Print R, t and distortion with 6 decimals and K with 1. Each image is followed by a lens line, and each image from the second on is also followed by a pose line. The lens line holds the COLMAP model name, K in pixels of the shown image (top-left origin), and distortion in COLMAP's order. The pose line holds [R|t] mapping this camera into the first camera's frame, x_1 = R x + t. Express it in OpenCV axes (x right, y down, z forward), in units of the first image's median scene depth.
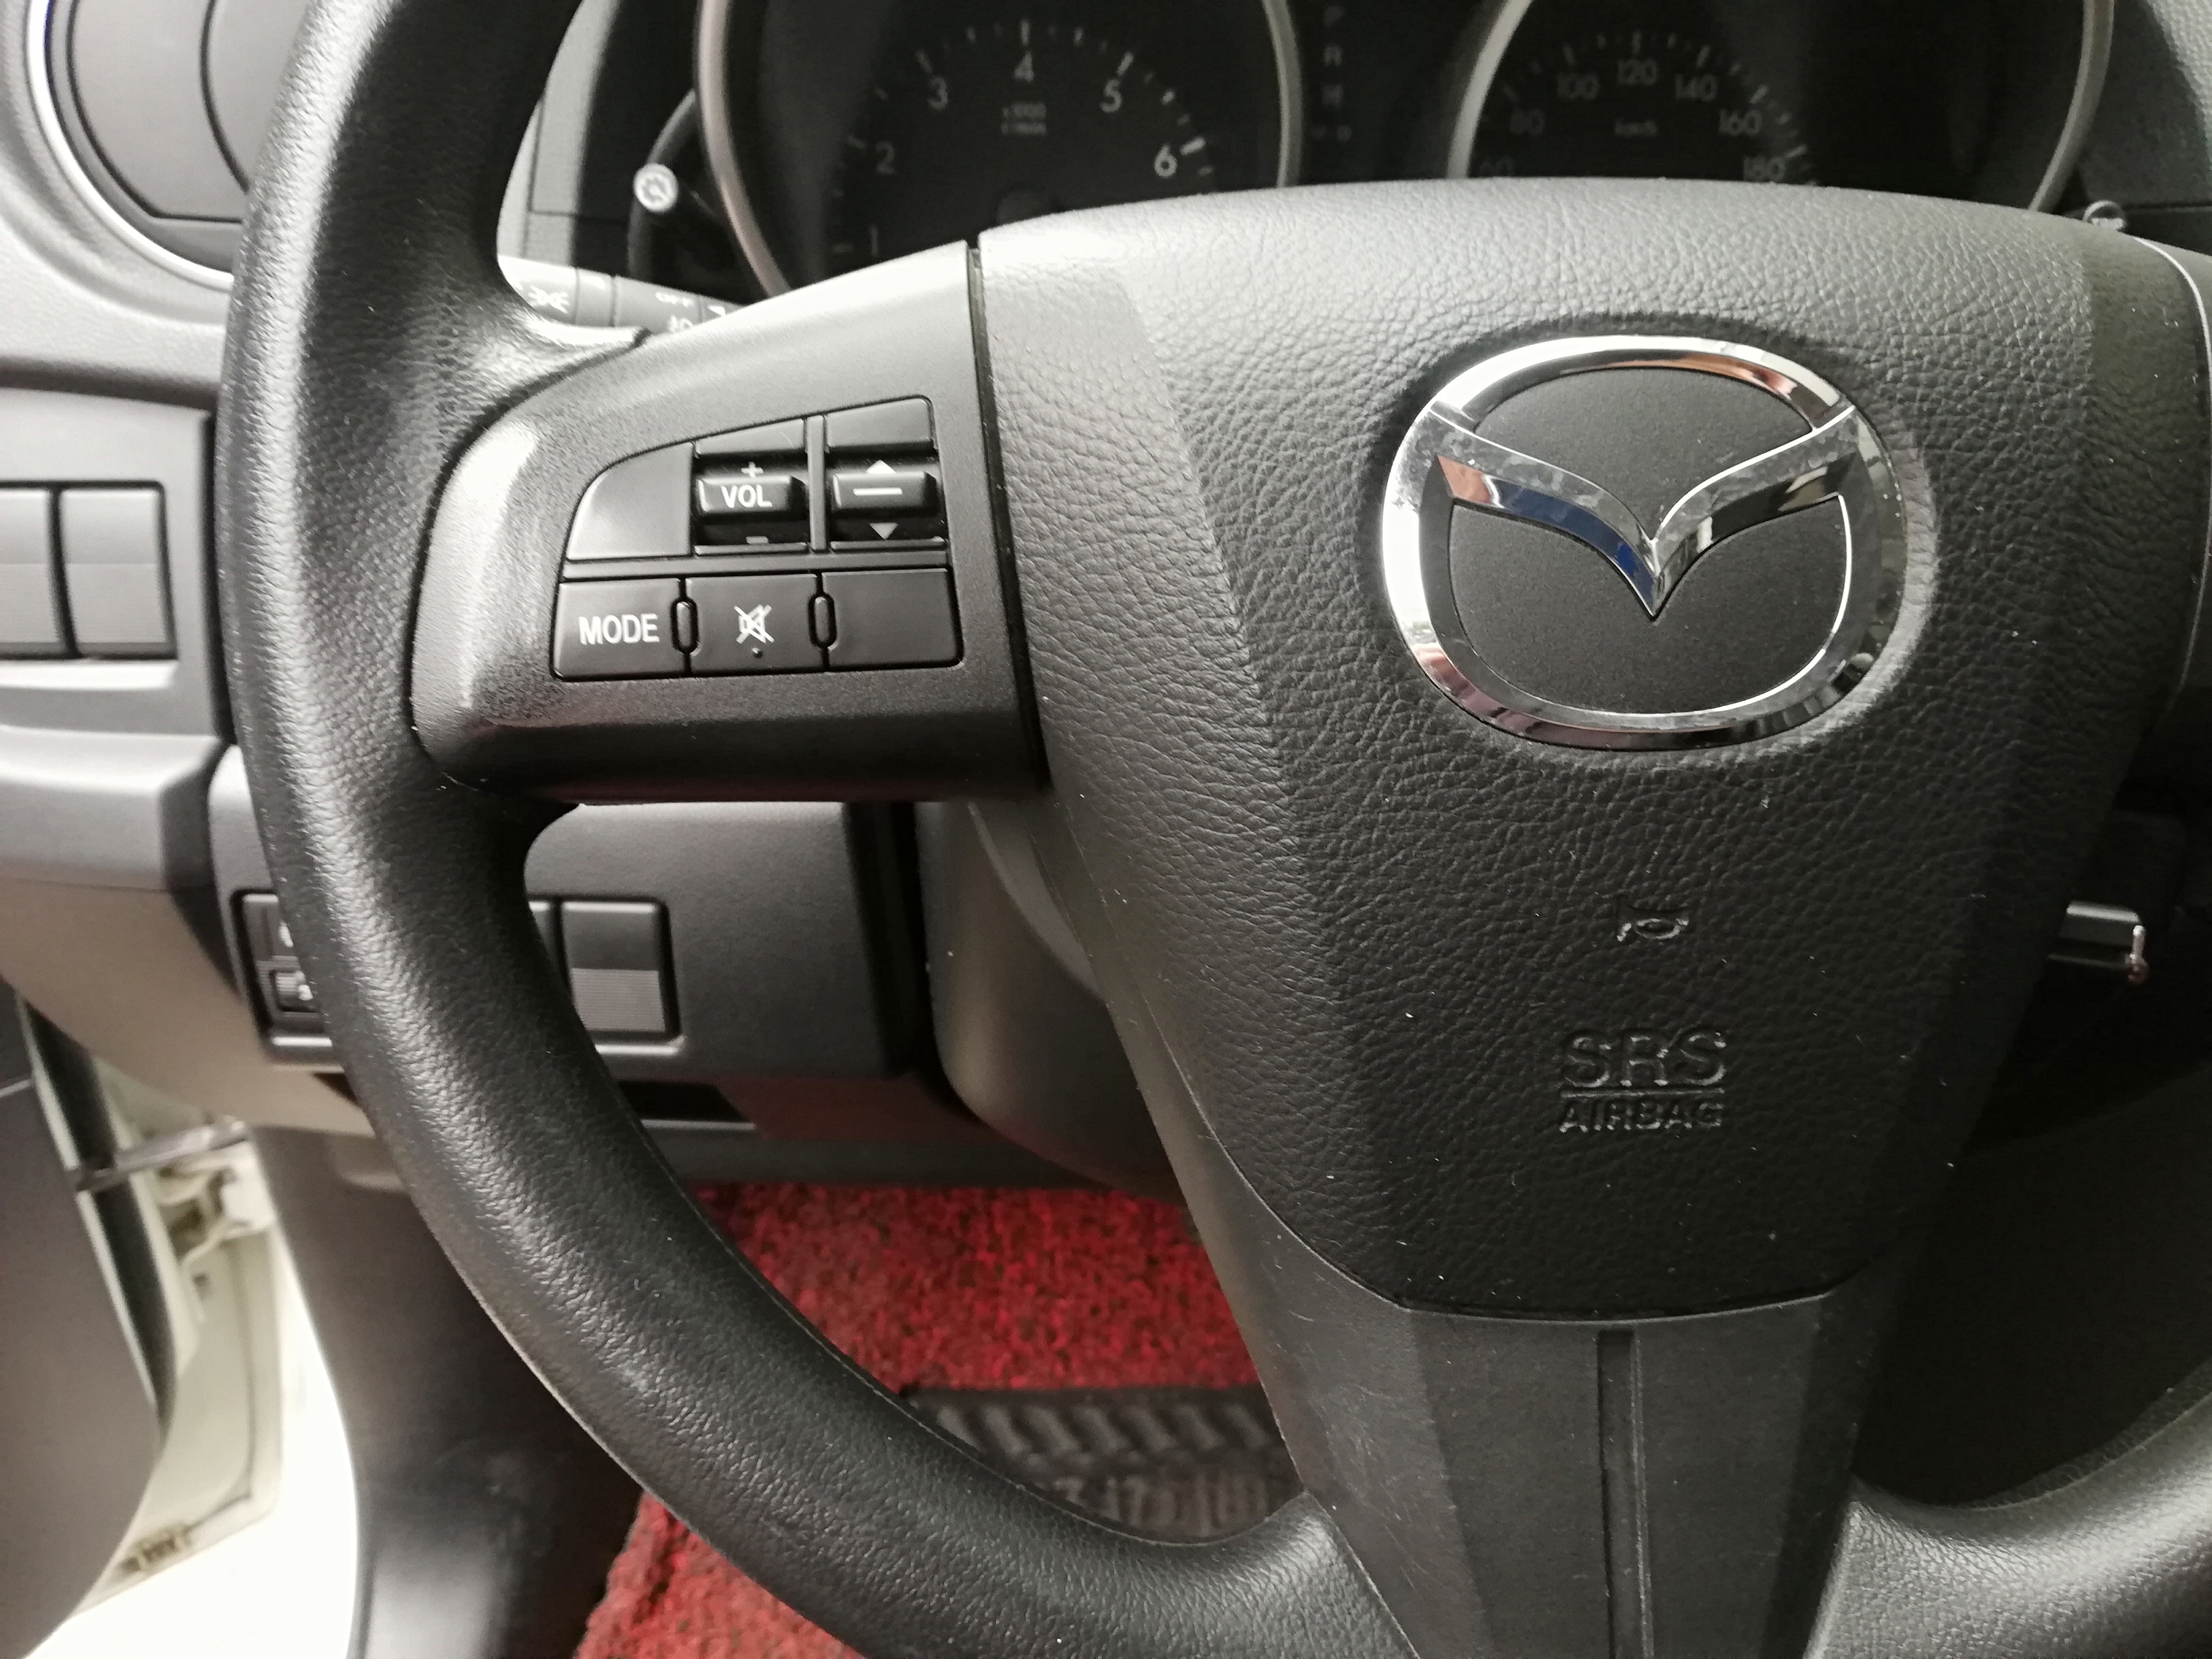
lens RADIAL K [[1677.5, 0, 1106.0], [0, 1677.5, 829.5], [0, 0, 1]] dist [0.009825, -0.076610]
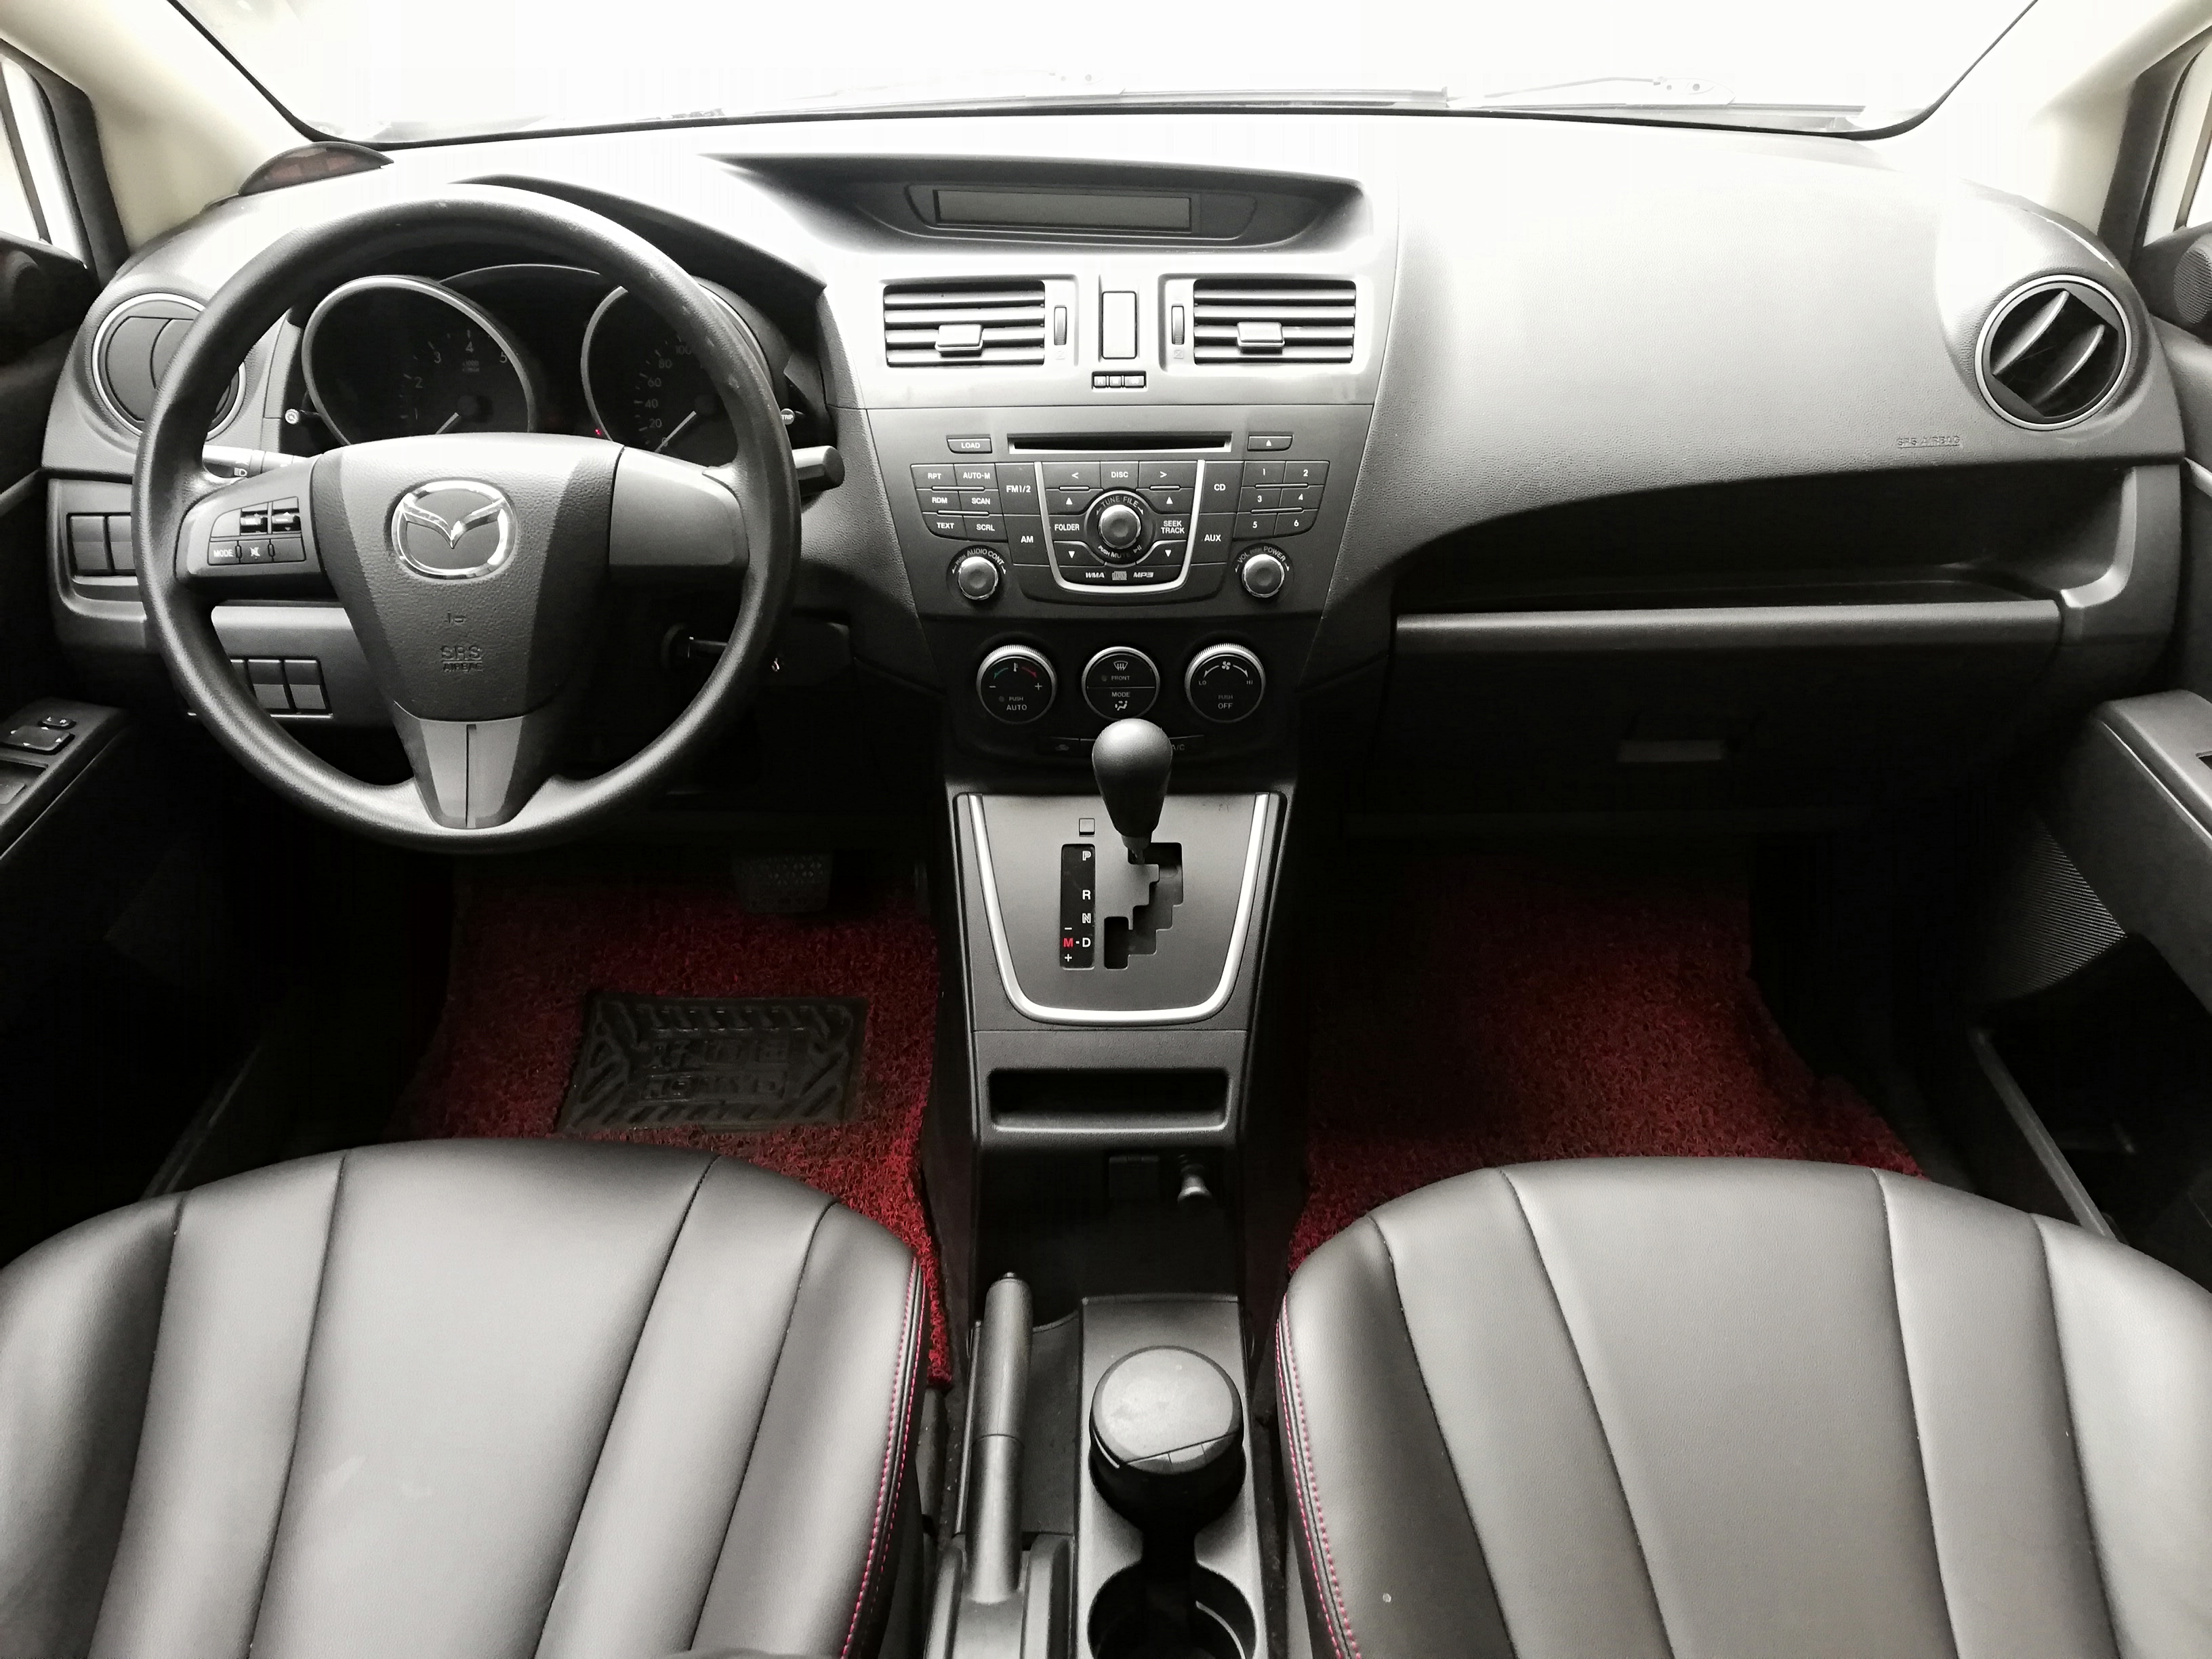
lens RADIAL K [[1636.1, 0, 1106.0], [0, 1636.1, 829.5], [0, 0, 1]] dist [0.087275, -0.138015]
pose [[0.998308, -0.004234, -0.058001, 2.106483], [0.005098, 0.999878, 0.014763, 0.509231], [0.057931, -0.015033, 0.998207, -2.962427]]
